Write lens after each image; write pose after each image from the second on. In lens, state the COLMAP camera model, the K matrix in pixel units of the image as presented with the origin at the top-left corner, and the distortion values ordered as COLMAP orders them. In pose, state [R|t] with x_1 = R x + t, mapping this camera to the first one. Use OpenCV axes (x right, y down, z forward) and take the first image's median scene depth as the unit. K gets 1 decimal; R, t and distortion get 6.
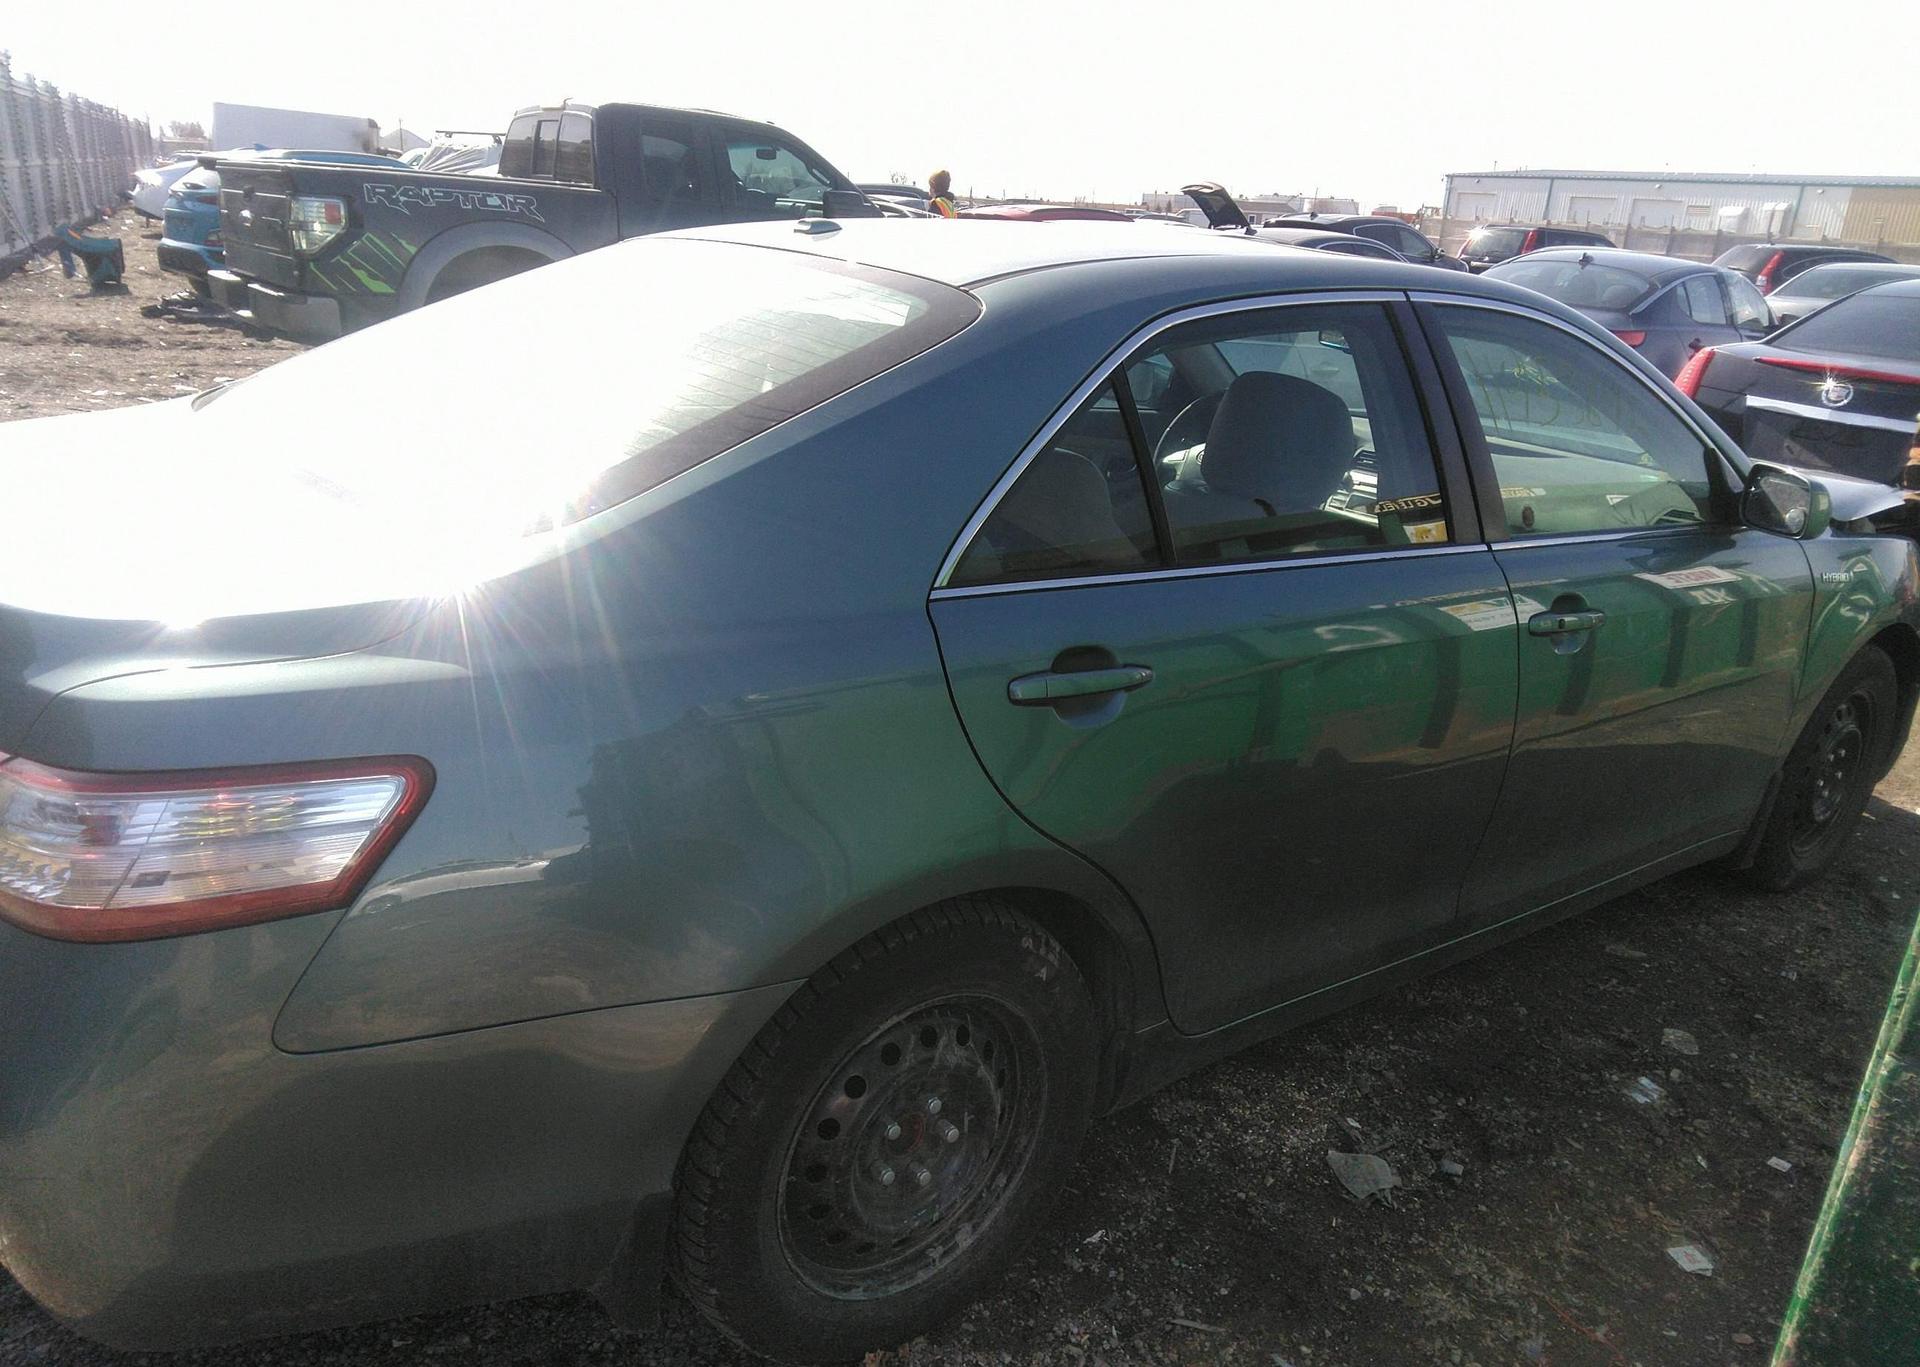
lens RADIAL K [[1433.3, 0, 903.5], [0, 1433.3, 673.9], [0, 0, 1]] dist [0.020149, -0.044242]
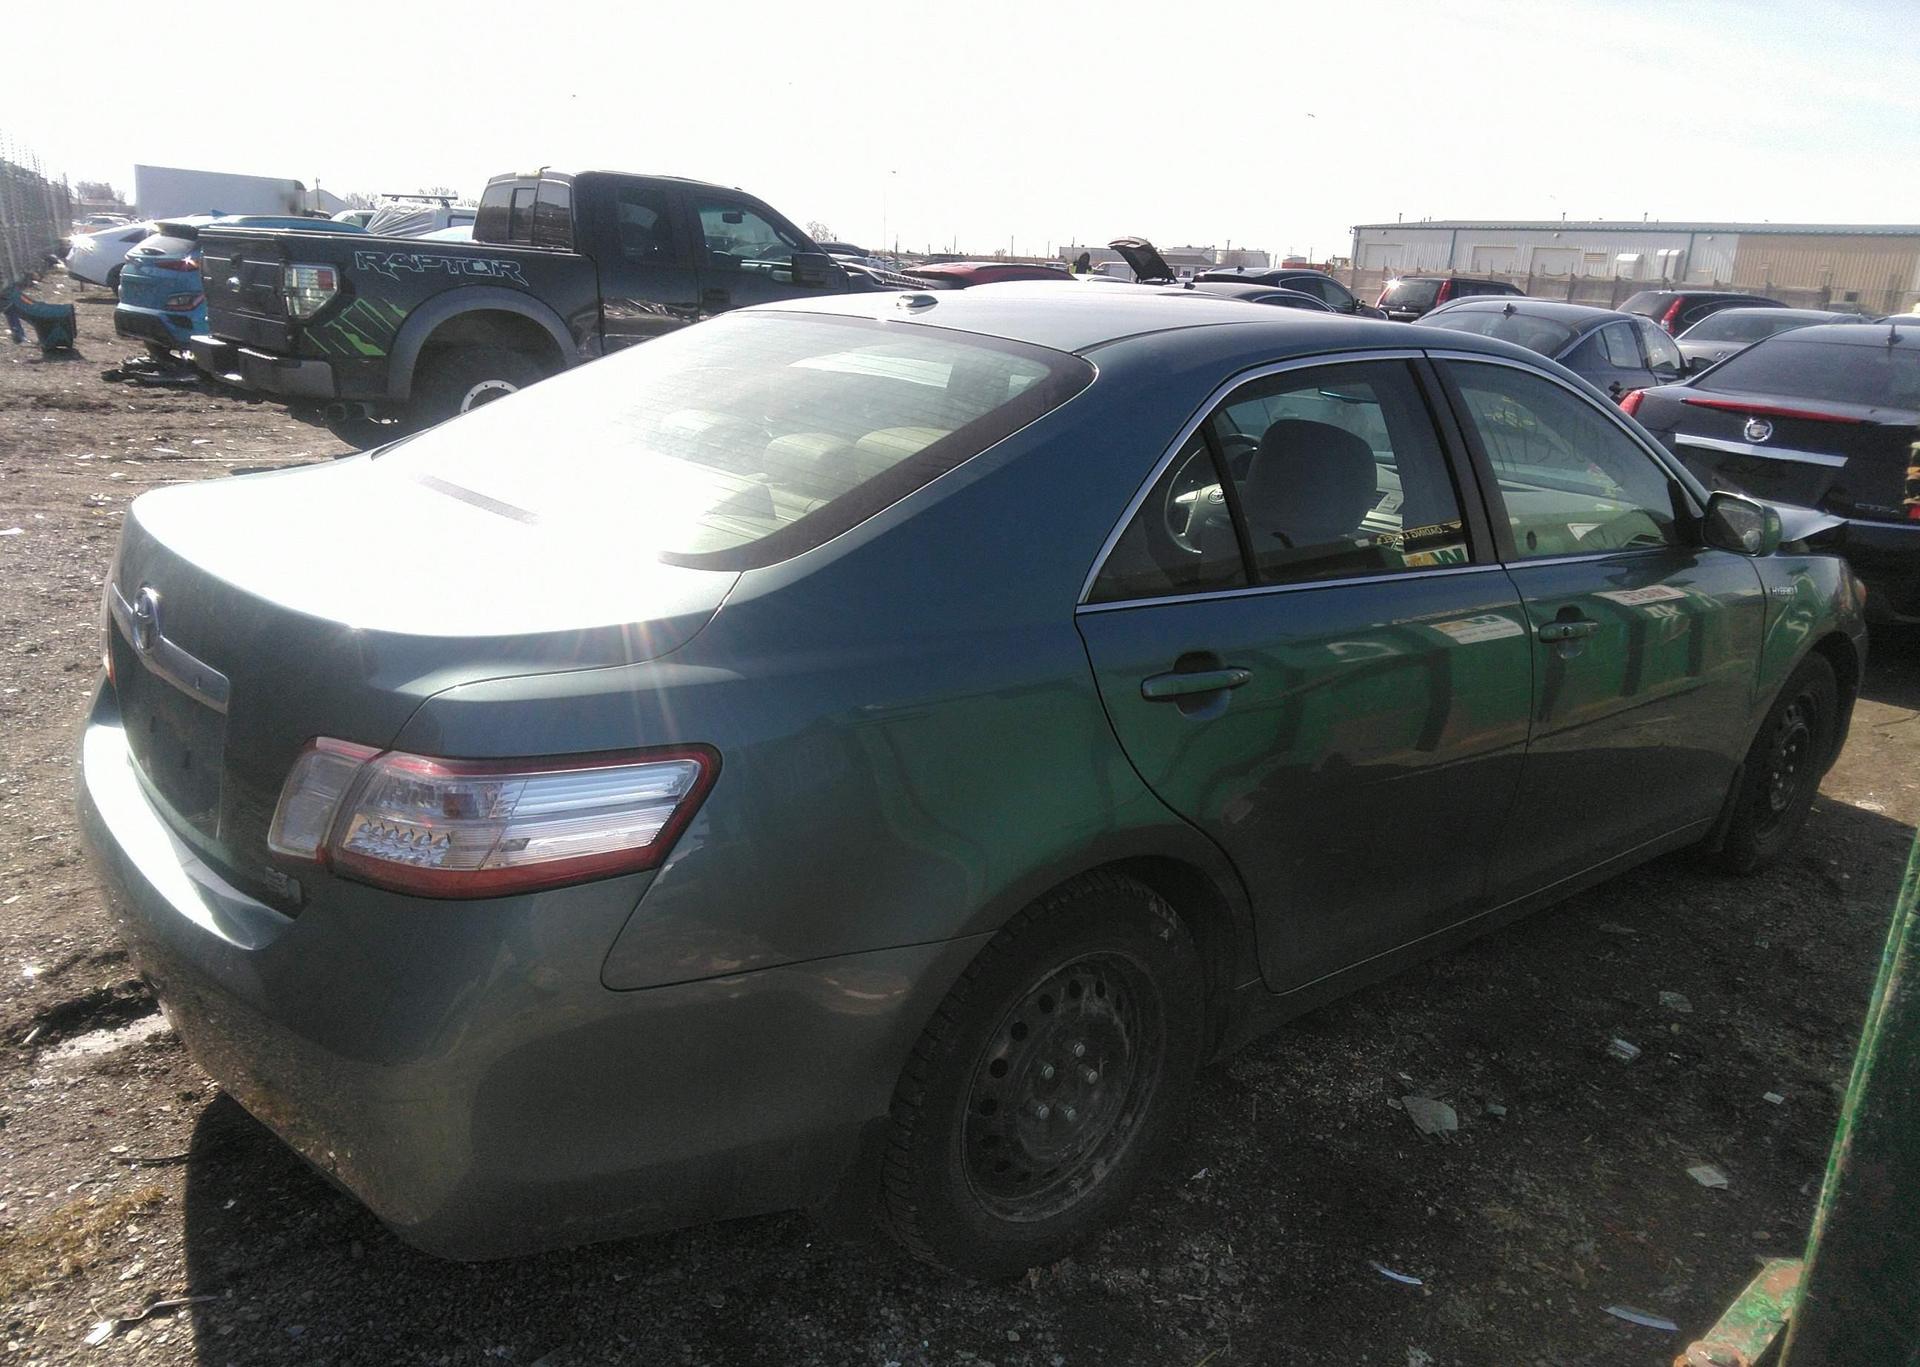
lens RADIAL K [[1433.3, 0, 902.2], [0, 1433.3, 655.9], [0, 0, 1]] dist [0.020149, -0.044242]
pose [[0.998674, -0.022576, 0.046266, -0.110893], [0.024704, 0.998638, -0.045954, 0.021072], [-0.045165, 0.047036, 0.997872, -0.110612]]
